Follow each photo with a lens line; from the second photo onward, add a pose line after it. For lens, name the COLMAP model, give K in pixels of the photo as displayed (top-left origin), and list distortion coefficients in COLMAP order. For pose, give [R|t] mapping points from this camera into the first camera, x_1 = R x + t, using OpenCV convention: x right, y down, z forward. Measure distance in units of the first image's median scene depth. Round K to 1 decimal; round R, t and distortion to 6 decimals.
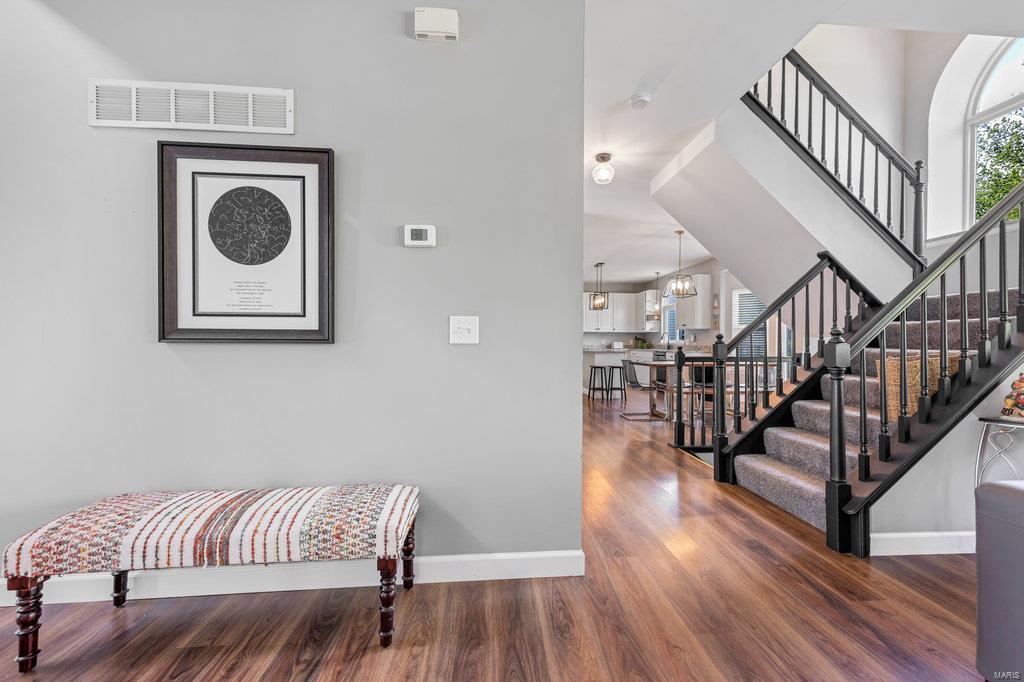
lens RADIAL K [[414.5, 0, 512.0], [0, 414.5, 341.0], [0, 0, 1]] dist [0.008852, -0.000016]
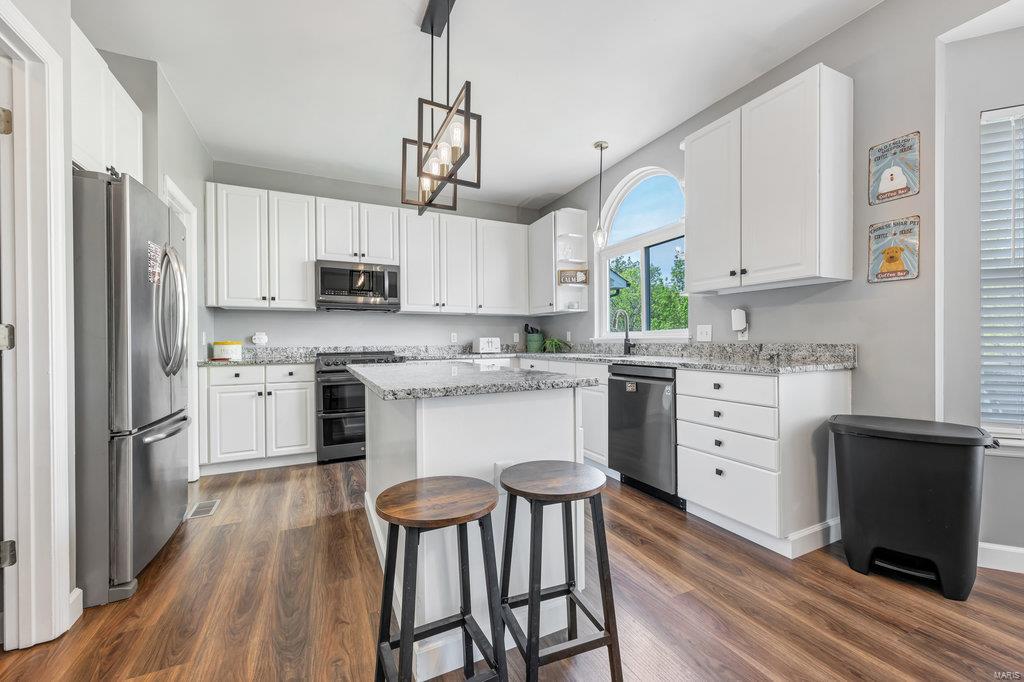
lens RADIAL K [[406.1, 0, 516.2], [0, 406.1, 340.9], [0, 0, 1]] dist [0.007547, -0.000172]
pose [[0.927752, -0.012735, 0.372979, 0.137729], [0.011996, 0.999919, 0.004303, 0.004623], [-0.373003, 0.000482, 0.927830, 0.652801]]
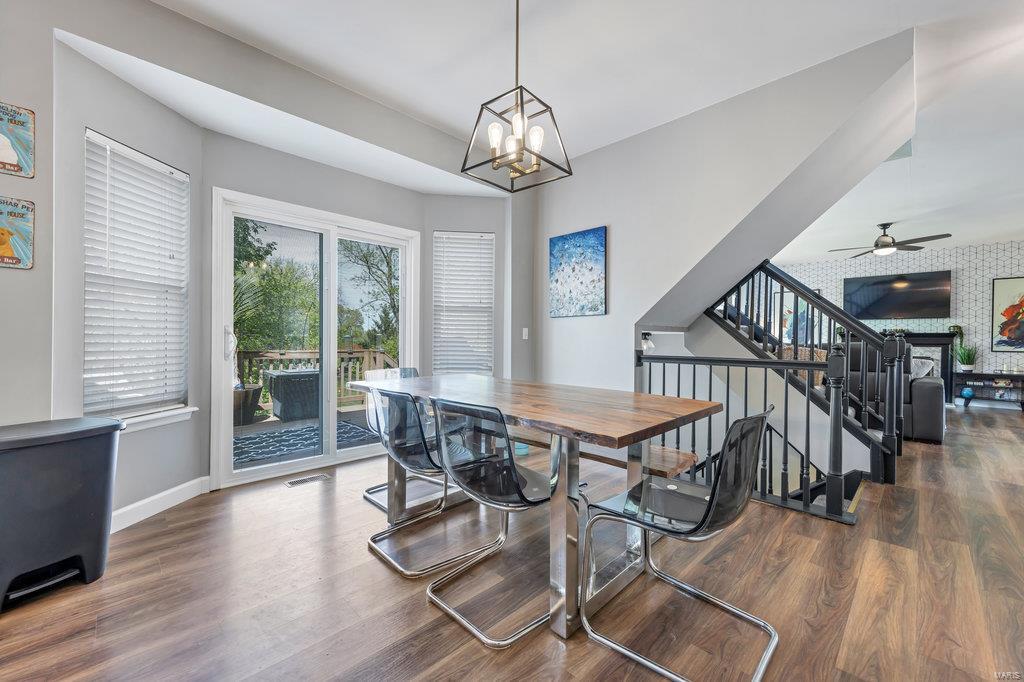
lens RADIAL K [[406.1, 0, 516.2], [0, 406.1, 340.9], [0, 0, 1]] dist [0.007547, -0.000172]
pose [[-0.652130, -0.013779, 0.757982, 0.113069], [-0.018839, 0.999821, 0.001967, 0.004811], [-0.757873, -0.012997, -0.652272, 0.714819]]
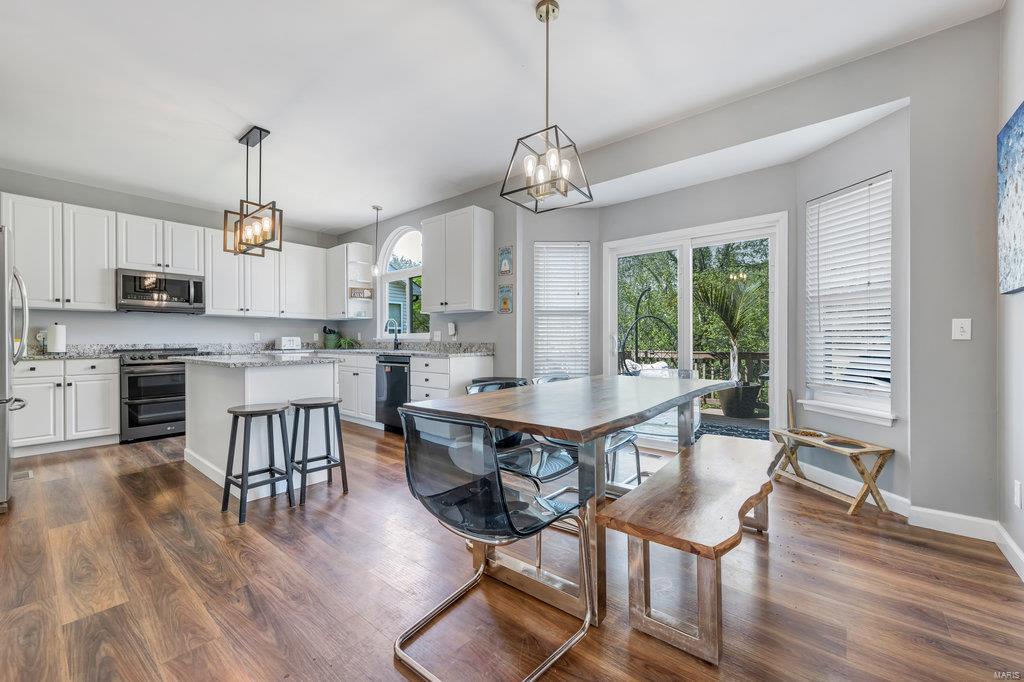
lens RADIAL K [[406.1, 0, 516.2], [0, 406.1, 340.9], [0, 0, 1]] dist [0.007547, -0.000172]
pose [[0.688492, -0.009520, 0.725182, 0.086678], [0.002055, 0.999935, 0.011176, 0.002462], [-0.725241, -0.006204, 0.688467, 0.476118]]
